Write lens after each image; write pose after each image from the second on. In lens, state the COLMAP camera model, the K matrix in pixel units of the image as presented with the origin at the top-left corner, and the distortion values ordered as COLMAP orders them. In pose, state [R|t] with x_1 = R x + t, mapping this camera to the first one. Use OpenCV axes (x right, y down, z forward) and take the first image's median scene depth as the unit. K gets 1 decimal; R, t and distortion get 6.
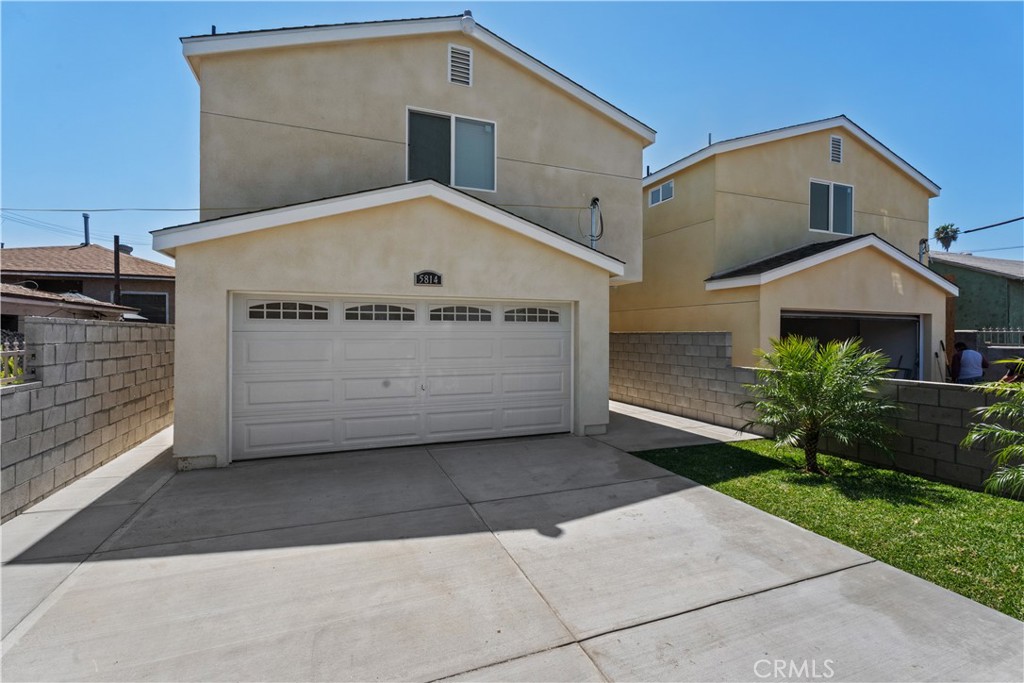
lens RADIAL K [[467.0, 0, 511.5], [0, 467.0, 337.6], [0, 0, 1]] dist [0.002410, -0.000862]
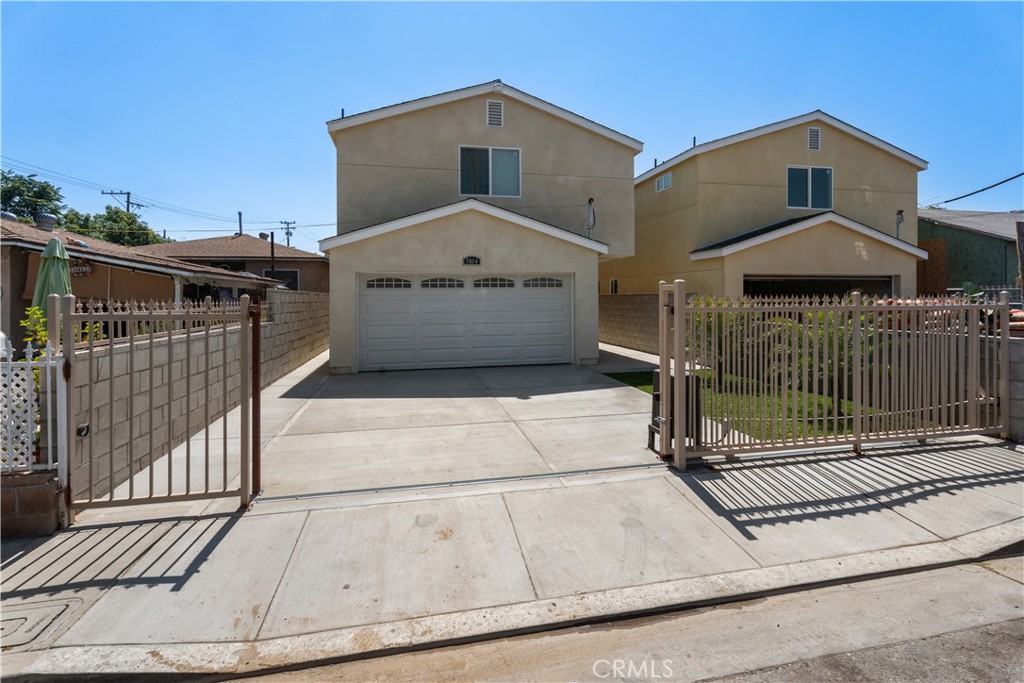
lens RADIAL K [[467.0, 0, 508.3], [0, 467.0, 300.7], [0, 0, 1]] dist [0.002410, -0.000862]
pose [[0.987132, -0.008683, -0.159670, 0.164498], [0.008591, 0.999962, -0.001264, 0.009267], [0.159675, -0.000124, 0.987170, -0.452473]]
